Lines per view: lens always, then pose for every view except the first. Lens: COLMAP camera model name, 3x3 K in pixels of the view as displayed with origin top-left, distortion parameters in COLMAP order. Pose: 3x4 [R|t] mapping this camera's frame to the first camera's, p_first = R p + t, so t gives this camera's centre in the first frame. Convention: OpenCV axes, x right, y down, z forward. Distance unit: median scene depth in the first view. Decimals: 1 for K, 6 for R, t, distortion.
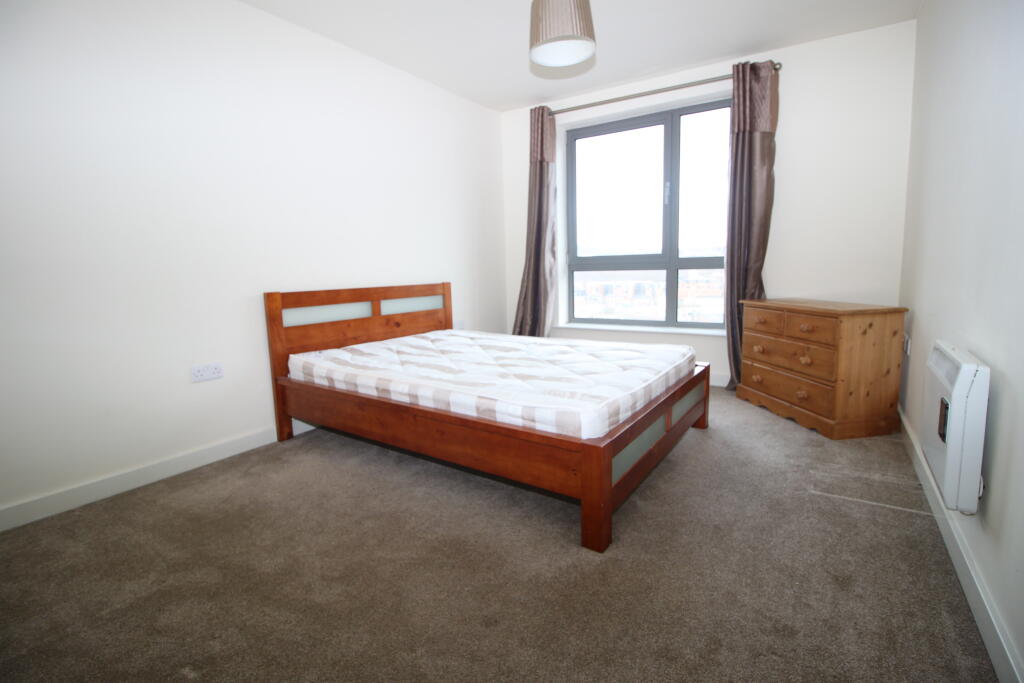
lens RADIAL K [[481.2, 0, 515.8], [0, 481.2, 340.1], [0, 0, 1]] dist [0.001410, -0.012760]
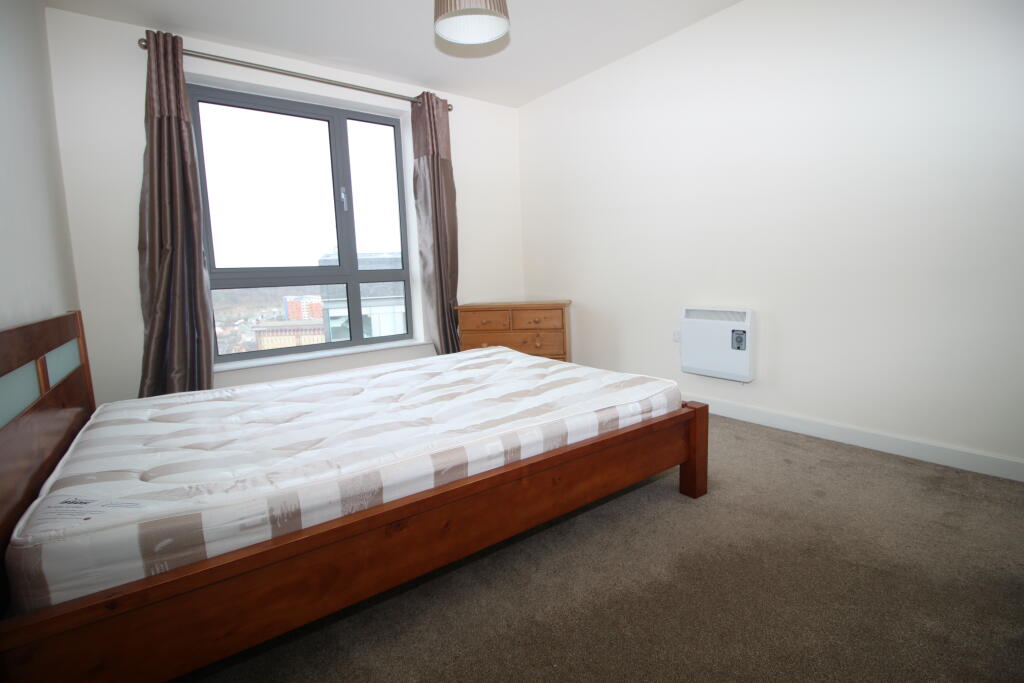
lens RADIAL K [[481.2, 0, 515.8], [0, 481.2, 340.1], [0, 0, 1]] dist [0.001410, -0.012760]
pose [[0.315519, -0.112588, 0.942216, -0.508044], [0.173905, 0.982980, 0.059223, -0.044516], [-0.932848, 0.145170, 0.329729, 0.470091]]
